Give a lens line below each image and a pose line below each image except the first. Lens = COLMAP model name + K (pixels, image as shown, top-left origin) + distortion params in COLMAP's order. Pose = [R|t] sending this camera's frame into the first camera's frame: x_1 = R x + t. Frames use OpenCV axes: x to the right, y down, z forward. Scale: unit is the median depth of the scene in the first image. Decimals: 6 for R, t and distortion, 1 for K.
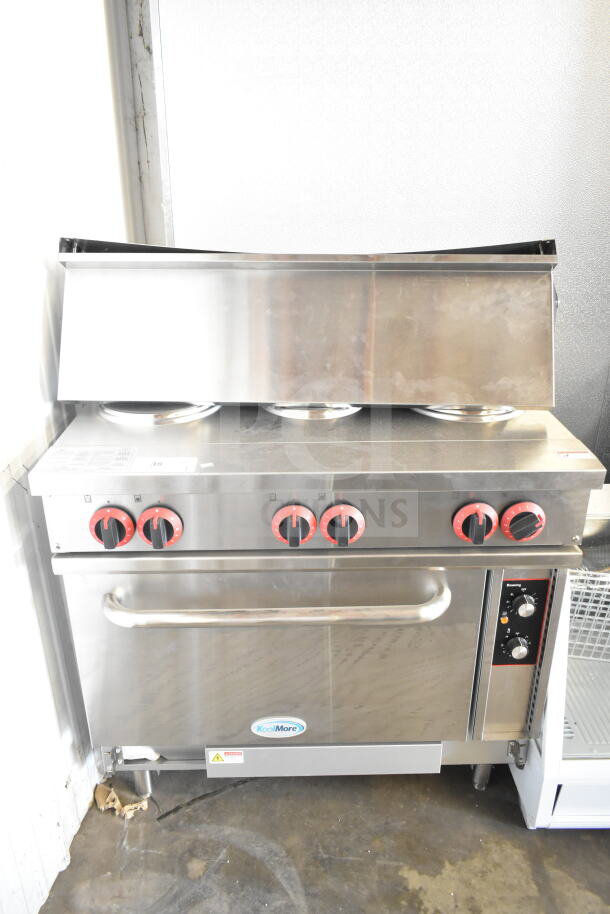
lens RADIAL K [[672.2, 0, 304.0], [0, 672.2, 452.6], [0, 0, 1]] dist [0.000430, -0.001573]
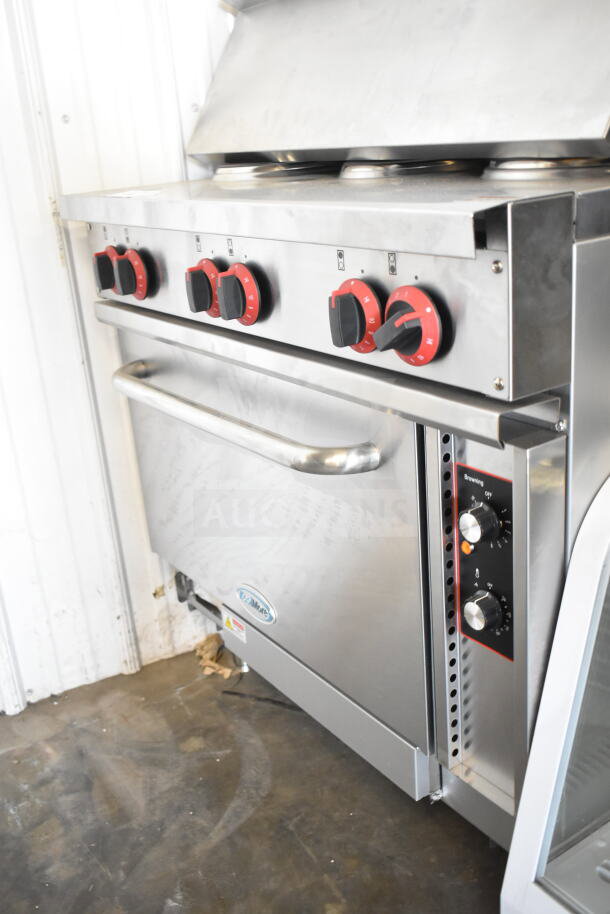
lens RADIAL K [[938.1, 0, 304.2], [0, 938.1, 461.7], [0, 0, 1]] dist [0.009139, 0.000000]
pose [[0.551576, 0.258218, -0.793150, 0.720196], [-0.242999, 0.959376, 0.143347, 0.096371], [0.797944, 0.113668, 0.591916, 0.397948]]
